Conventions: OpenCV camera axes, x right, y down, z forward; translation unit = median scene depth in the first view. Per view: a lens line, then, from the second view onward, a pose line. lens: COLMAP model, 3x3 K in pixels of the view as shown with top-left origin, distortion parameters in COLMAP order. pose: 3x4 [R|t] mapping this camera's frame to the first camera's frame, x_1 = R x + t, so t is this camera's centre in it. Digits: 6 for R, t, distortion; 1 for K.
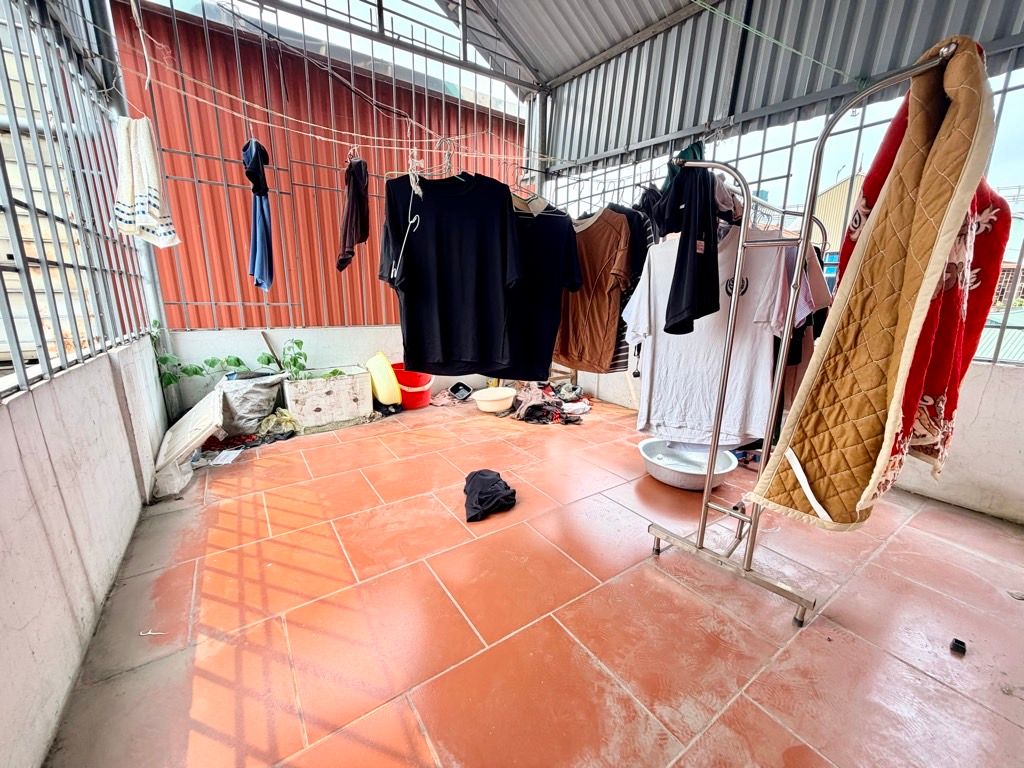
lens RADIAL K [[412.7, 0, 513.6], [0, 412.7, 384.9], [0, 0, 1]] dist [0.002080, 0.000507]
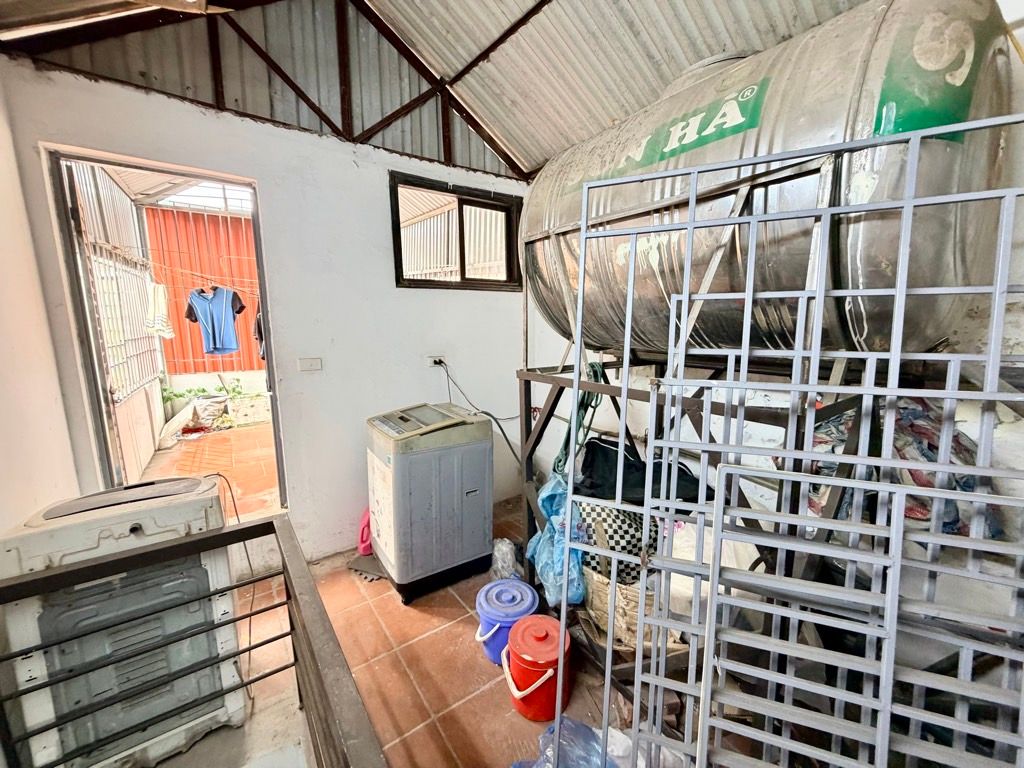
lens RADIAL K [[412.7, 0, 510.2], [0, 412.7, 382.9], [0, 0, 1]] dist [0.002080, 0.000507]
pose [[0.999826, -0.018064, 0.004627, 0.784327], [0.018347, 0.997307, -0.071012, 0.075394], [-0.003332, 0.071085, 0.997465, -0.964940]]
